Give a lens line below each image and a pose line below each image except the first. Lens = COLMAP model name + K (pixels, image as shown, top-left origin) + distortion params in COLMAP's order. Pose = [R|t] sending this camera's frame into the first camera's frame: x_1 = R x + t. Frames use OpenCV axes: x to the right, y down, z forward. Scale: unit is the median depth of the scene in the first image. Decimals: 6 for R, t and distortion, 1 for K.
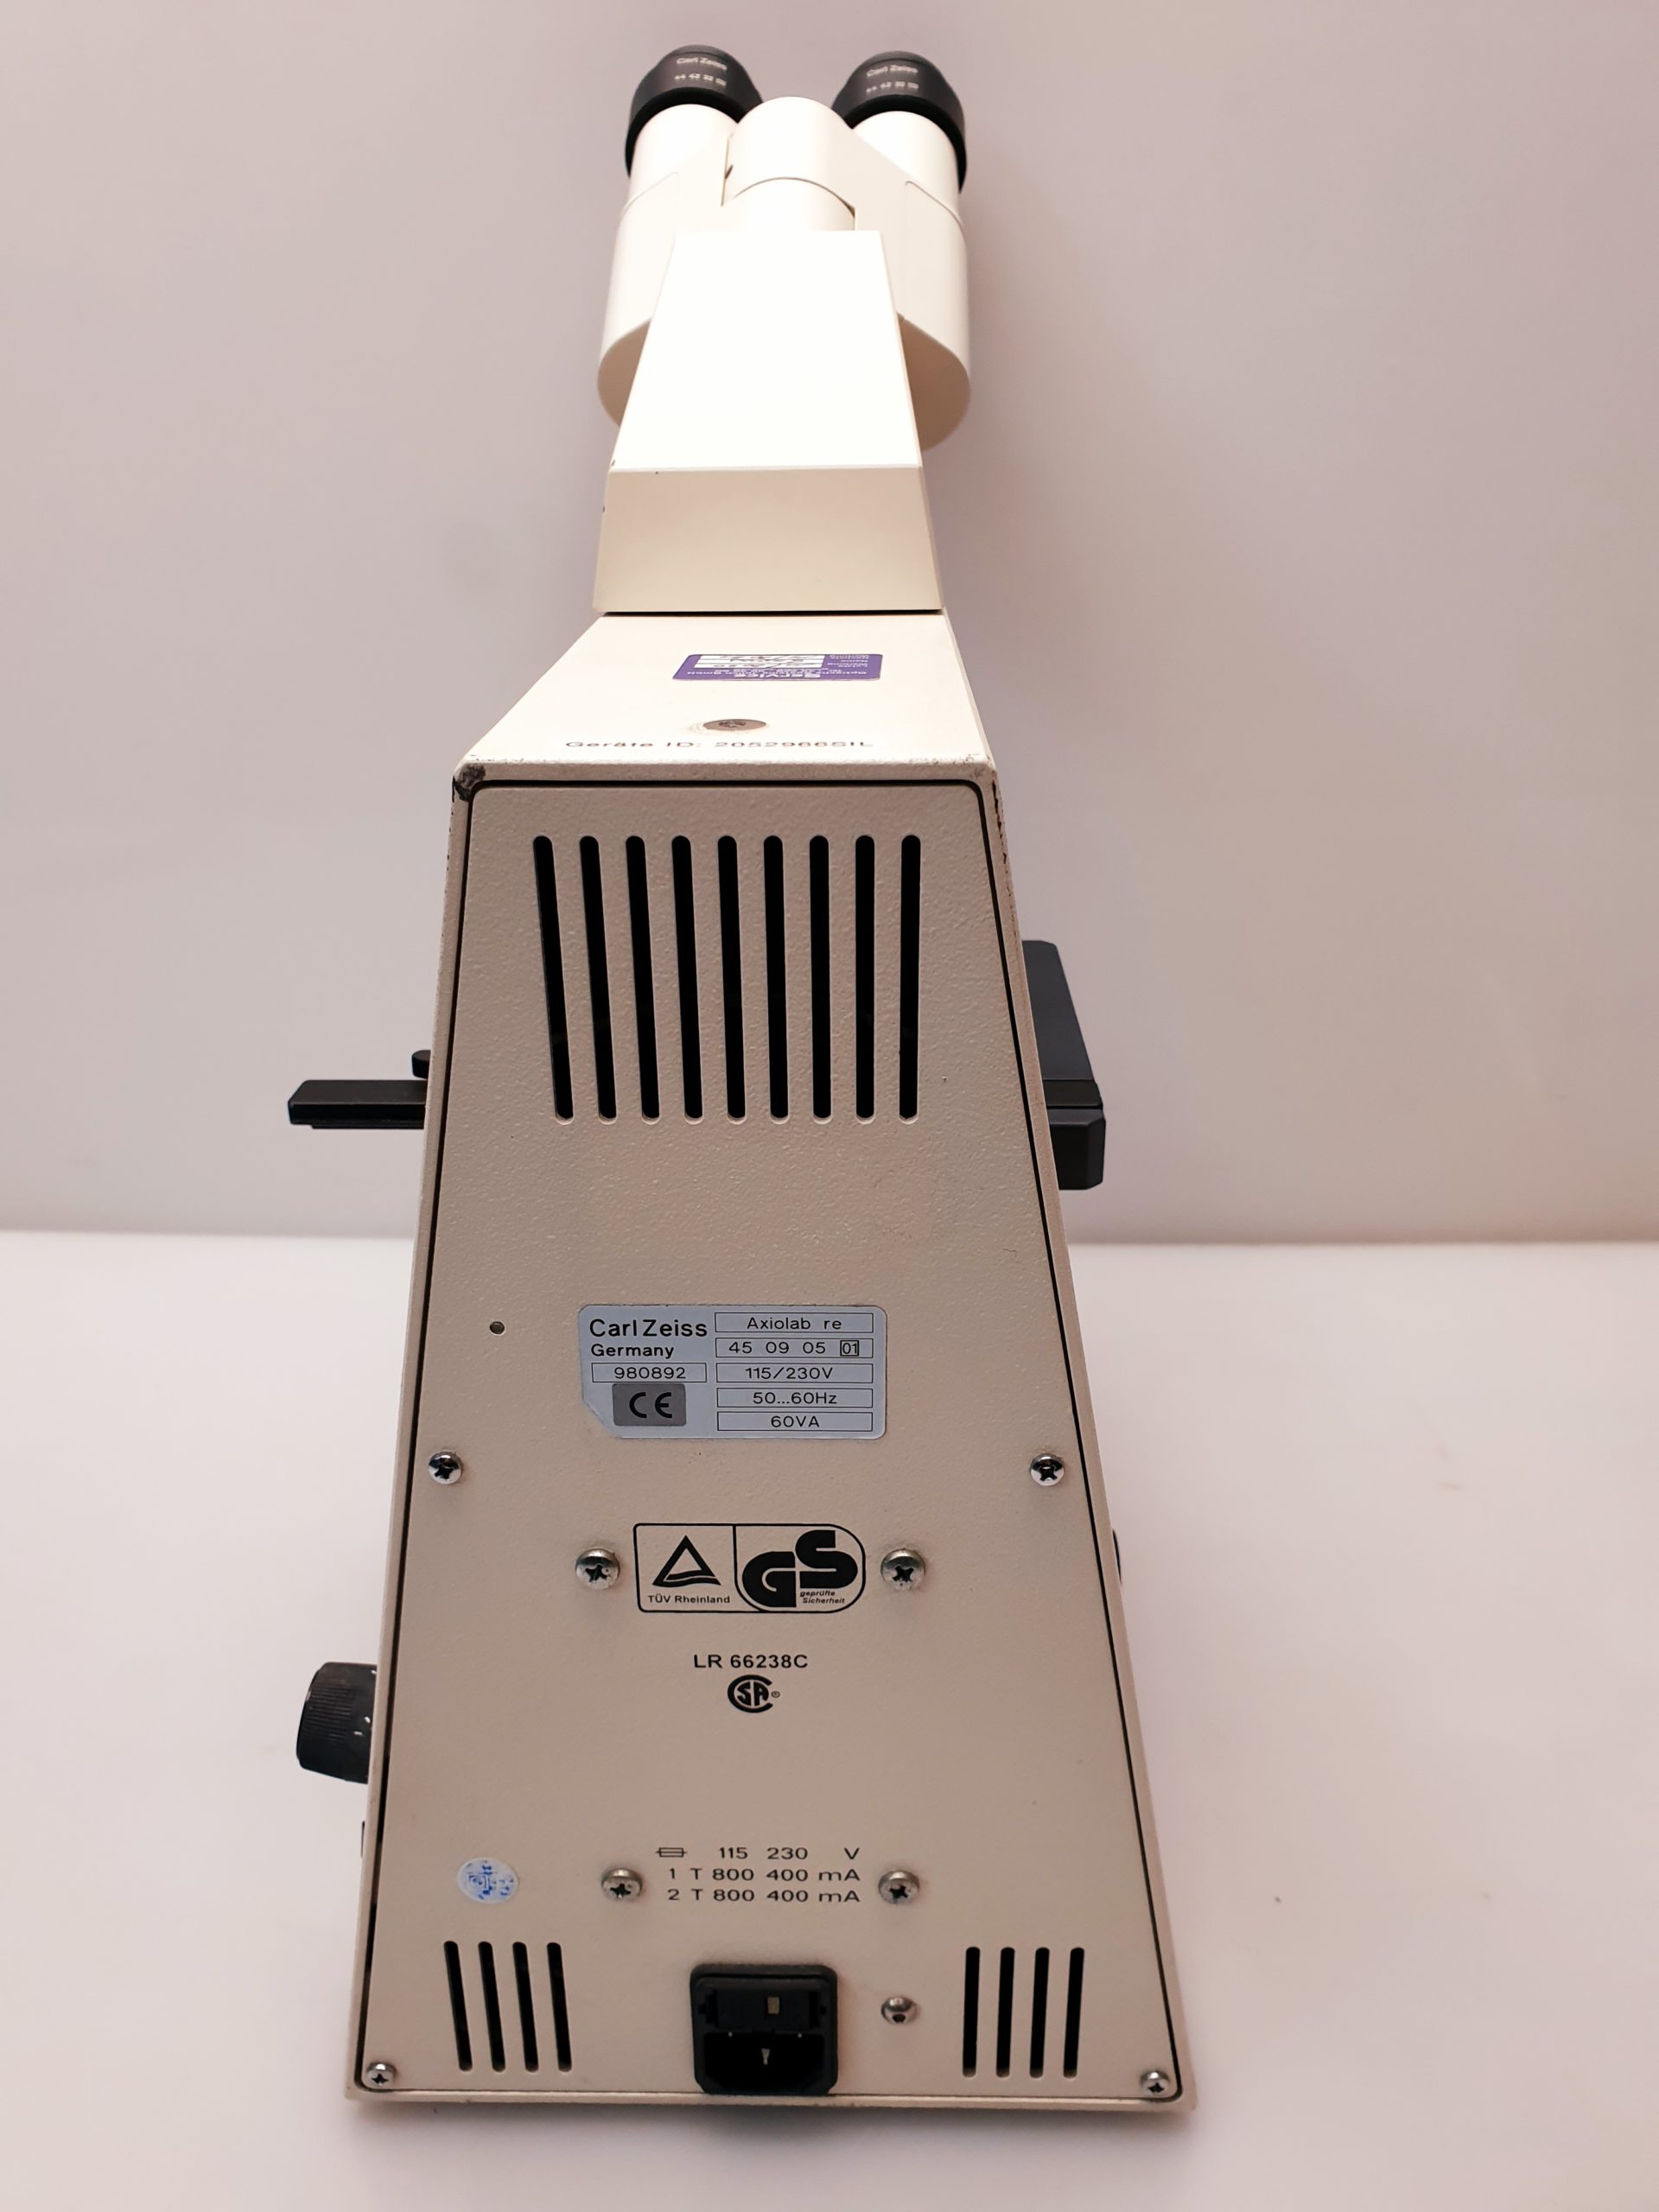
lens RADIAL K [[1755.2, 0, 828.4], [0, 1755.2, 1089.5], [0, 0, 1]] dist [-0.014548, -0.005166]
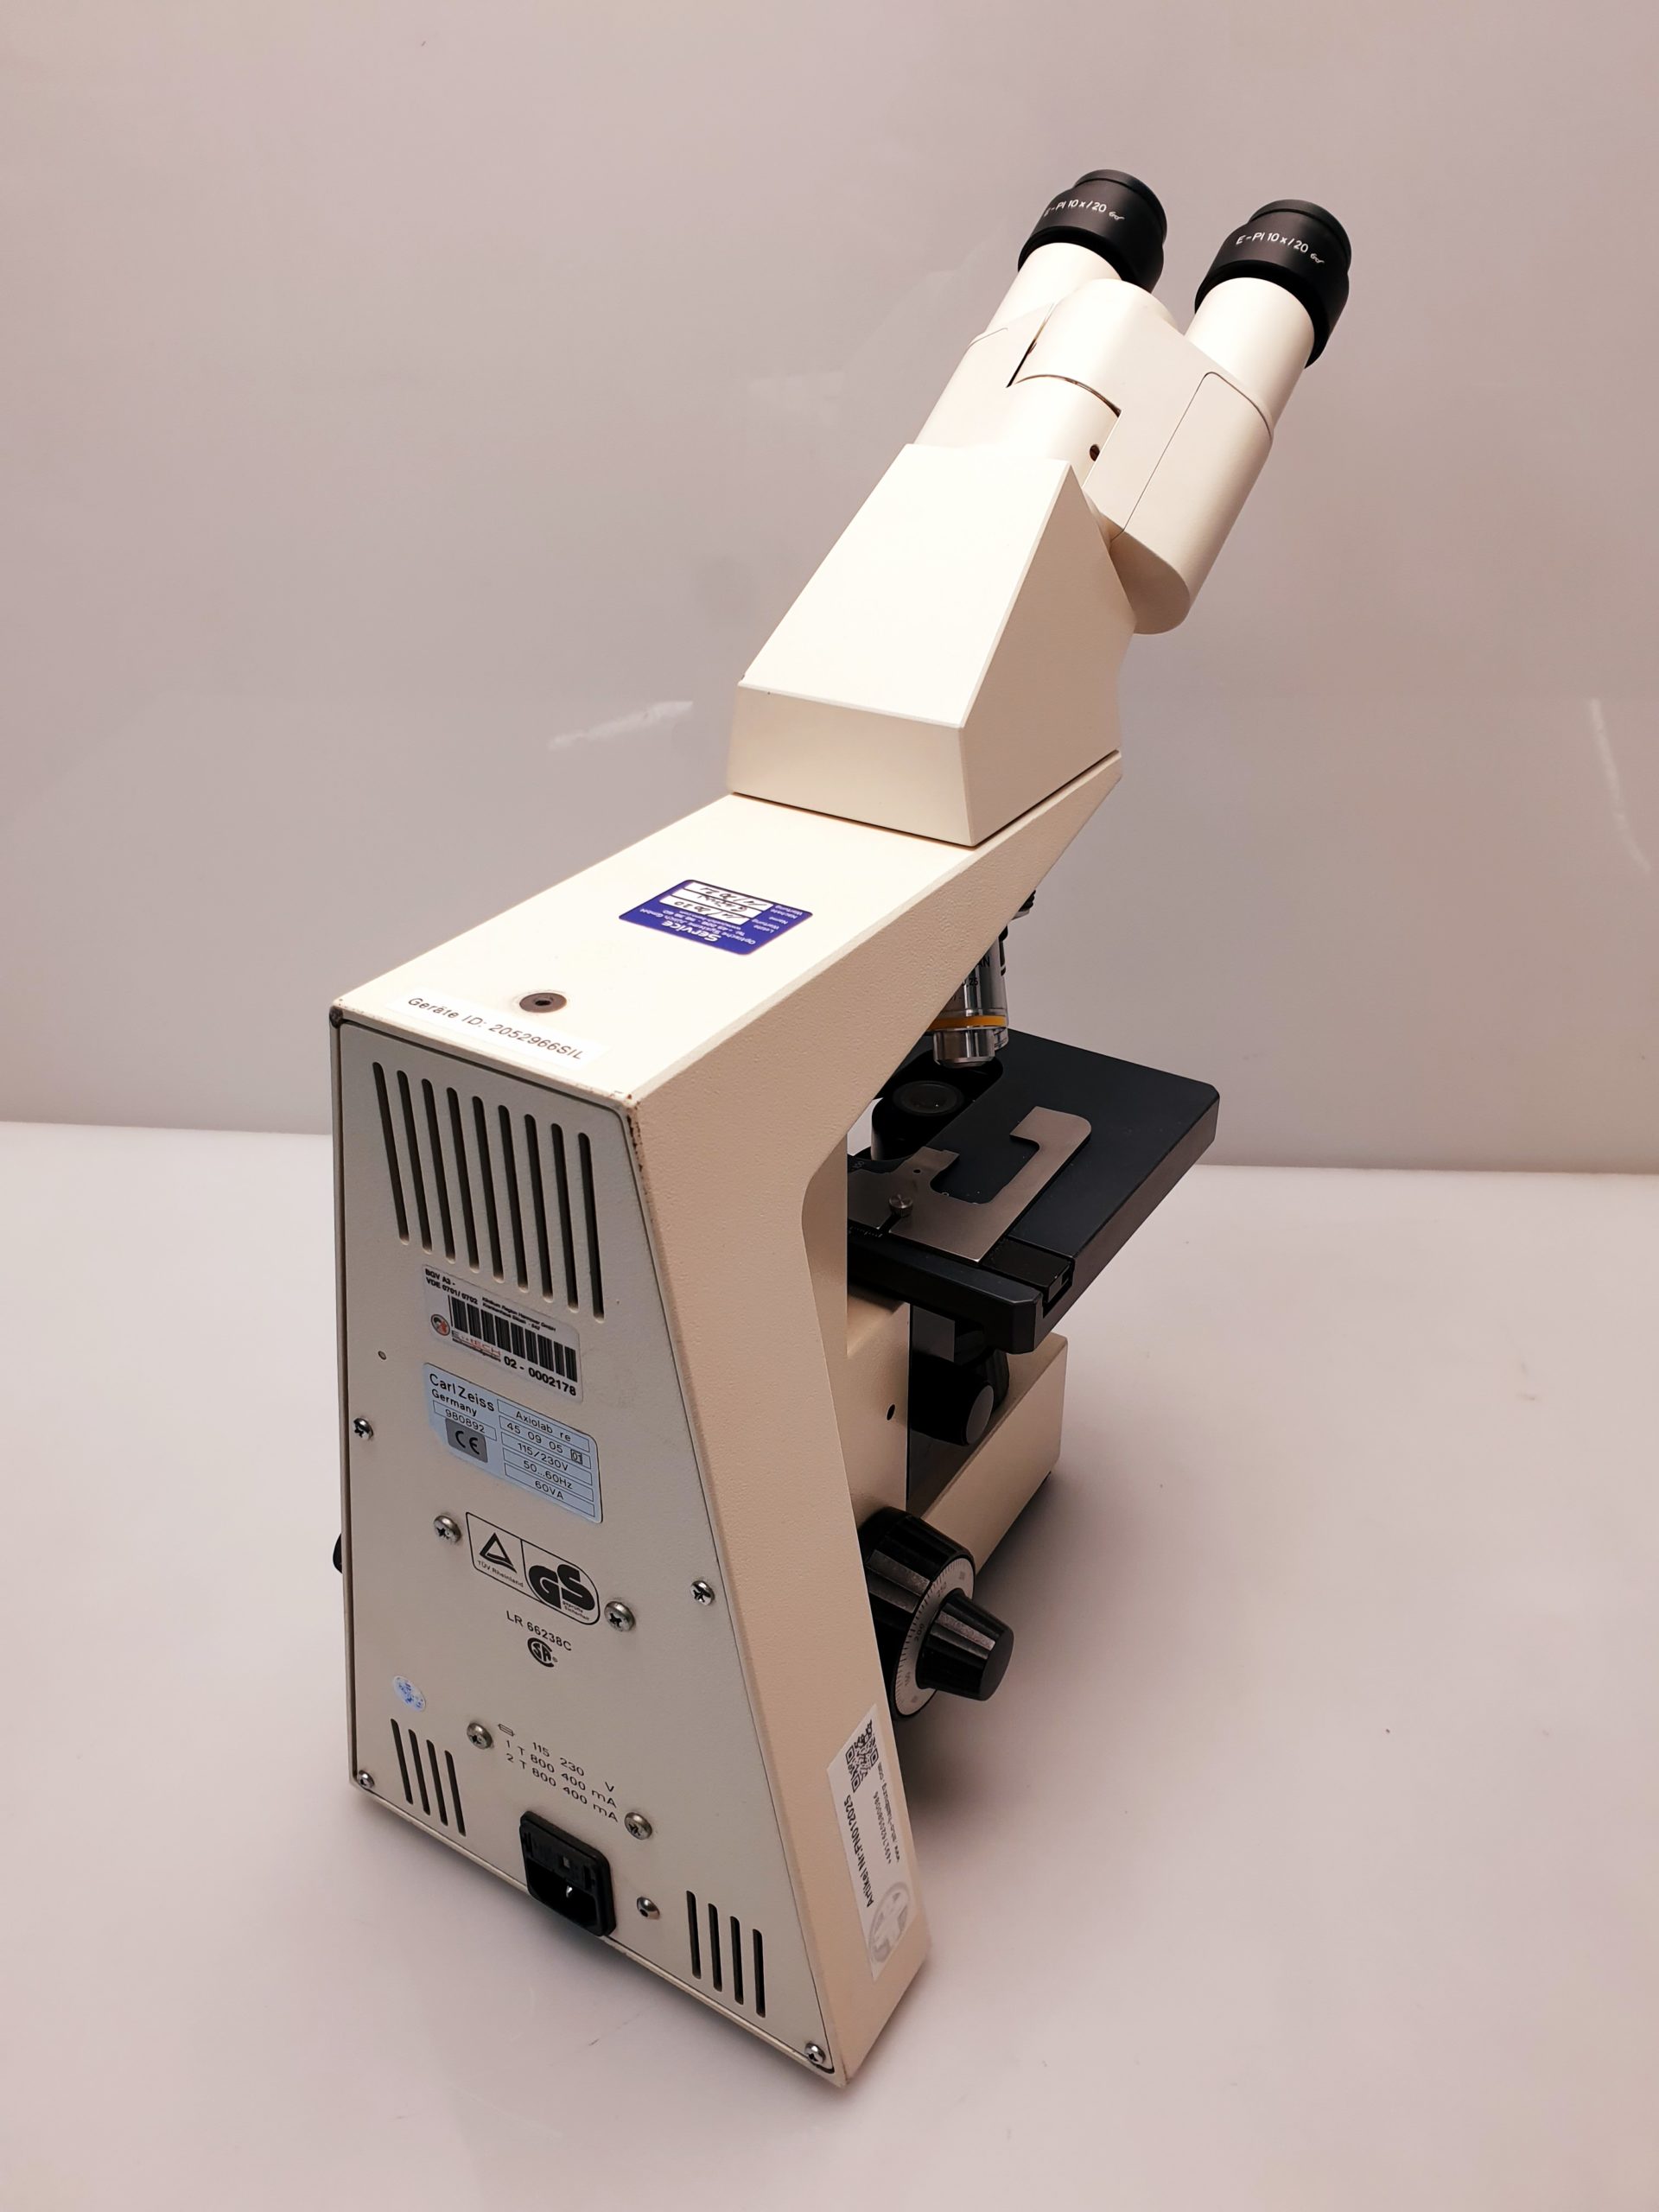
lens RADIAL K [[1755.2, 0, 839.9], [0, 1755.2, 1117.9], [0, 0, 1]] dist [-0.014548, -0.005166]
pose [[0.857180, 0.271562, -0.437604, 0.664393], [-0.207662, 0.959798, 0.188849, -0.375560], [0.471296, -0.071003, 0.879113, -0.065149]]
